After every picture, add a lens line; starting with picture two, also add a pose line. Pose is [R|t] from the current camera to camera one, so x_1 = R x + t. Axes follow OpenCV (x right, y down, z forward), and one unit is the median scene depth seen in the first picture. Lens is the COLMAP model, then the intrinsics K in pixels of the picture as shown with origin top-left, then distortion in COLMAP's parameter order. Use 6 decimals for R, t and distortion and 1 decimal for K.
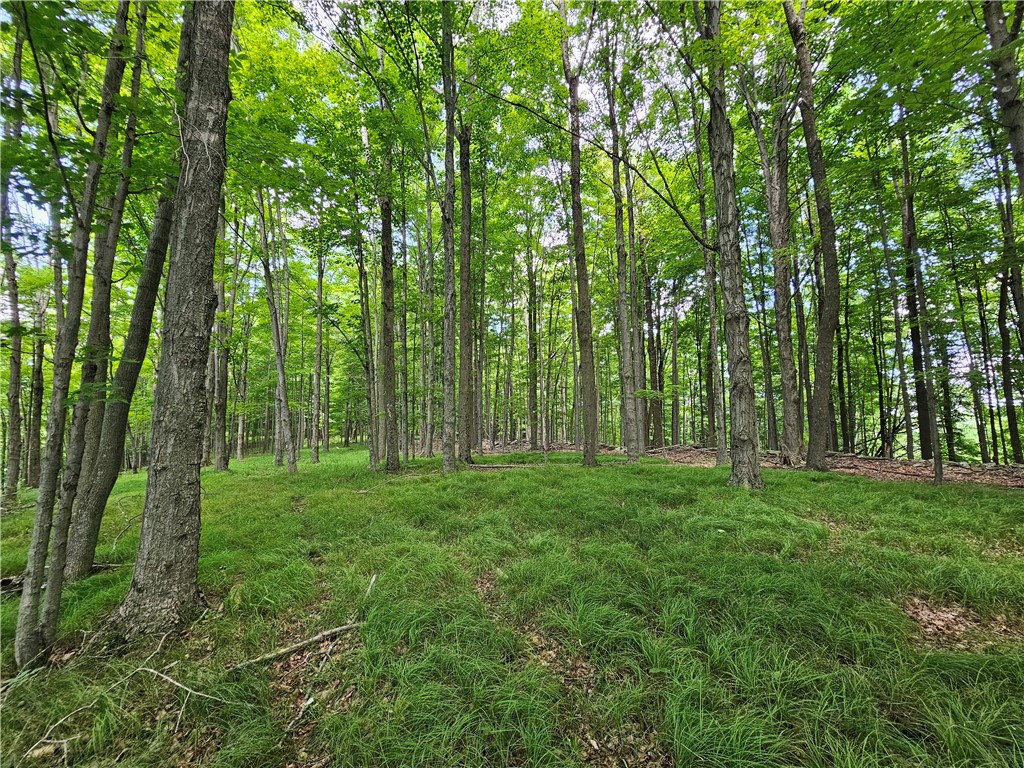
lens RADIAL K [[410.6, 0, 512.0], [0, 410.6, 384.0], [0, 0, 1]] dist [0.000452, 0.000026]
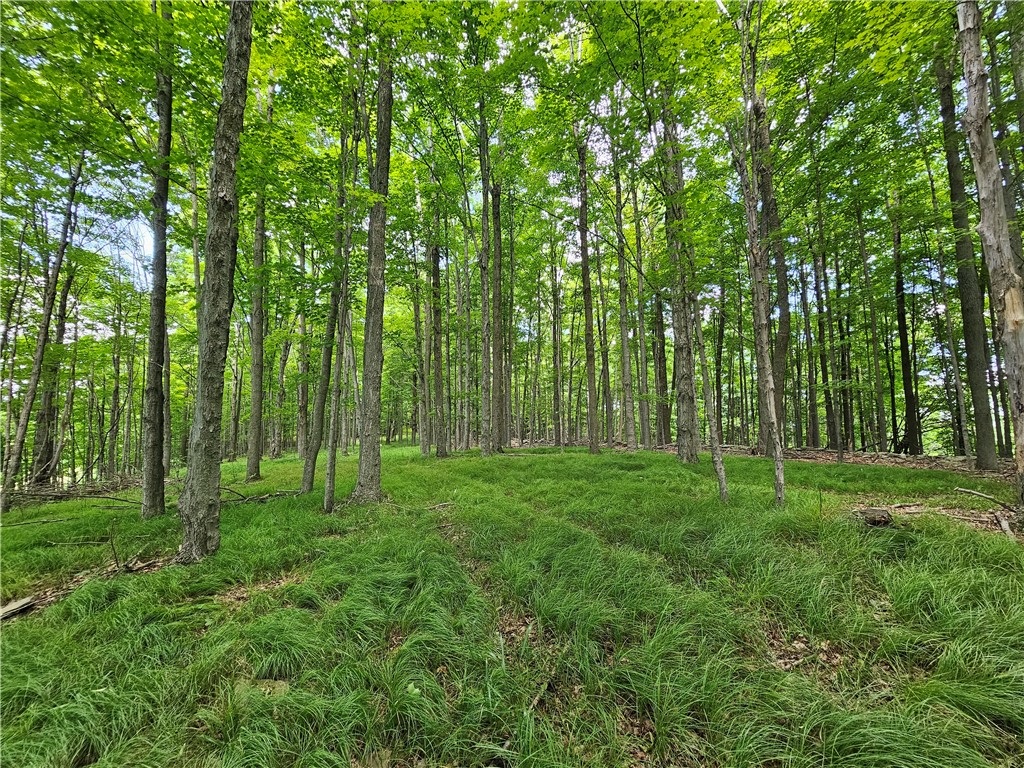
lens RADIAL K [[410.6, 0, 512.0], [0, 410.6, 384.0], [0, 0, 1]] dist [0.000452, 0.000026]
pose [[0.997336, -0.002150, -0.072913, 0.011248], [0.001896, 0.999992, -0.003561, -0.006575], [0.072920, 0.003414, 0.997332, -0.120195]]
